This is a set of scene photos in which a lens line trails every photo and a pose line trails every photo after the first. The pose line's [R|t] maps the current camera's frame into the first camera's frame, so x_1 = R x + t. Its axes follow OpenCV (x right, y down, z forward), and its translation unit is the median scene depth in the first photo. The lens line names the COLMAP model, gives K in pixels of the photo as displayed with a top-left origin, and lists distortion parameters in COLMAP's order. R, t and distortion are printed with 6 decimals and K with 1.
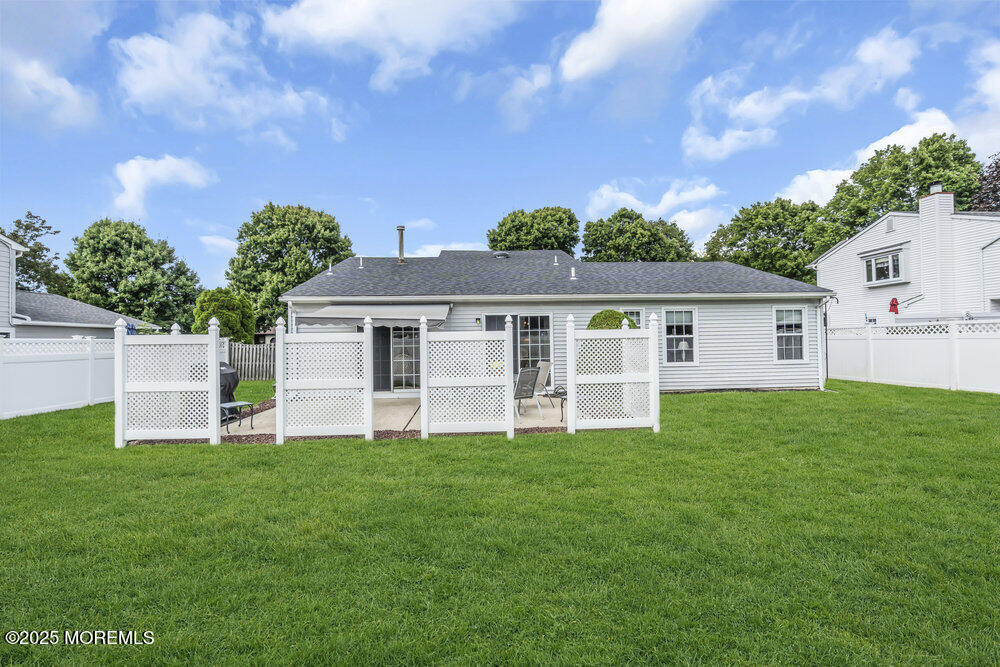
lens RADIAL K [[441.0, 0, 500.0], [0, 441.0, 333.5], [0, 0, 1]] dist [0.000653, 0.000097]
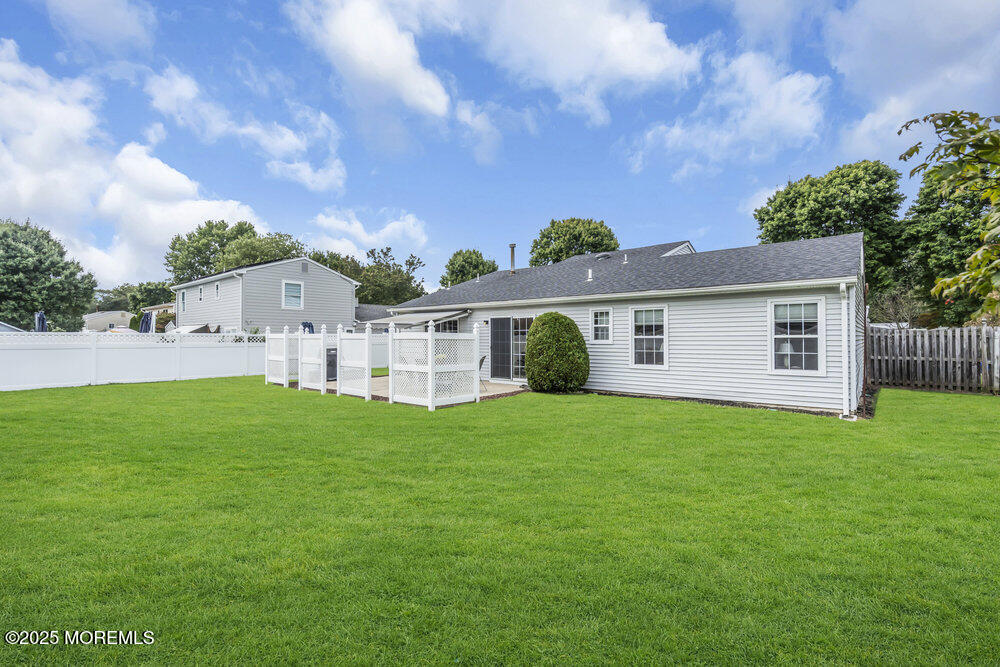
lens RADIAL K [[441.0, 0, 500.0], [0, 441.0, 333.5], [0, 0, 1]] dist [0.000653, 0.000097]
pose [[0.734842, 0.007382, -0.678198, 0.582195], [0.000925, 0.999929, 0.011886, -0.008834], [0.678237, -0.009362, 0.734783, 0.073425]]
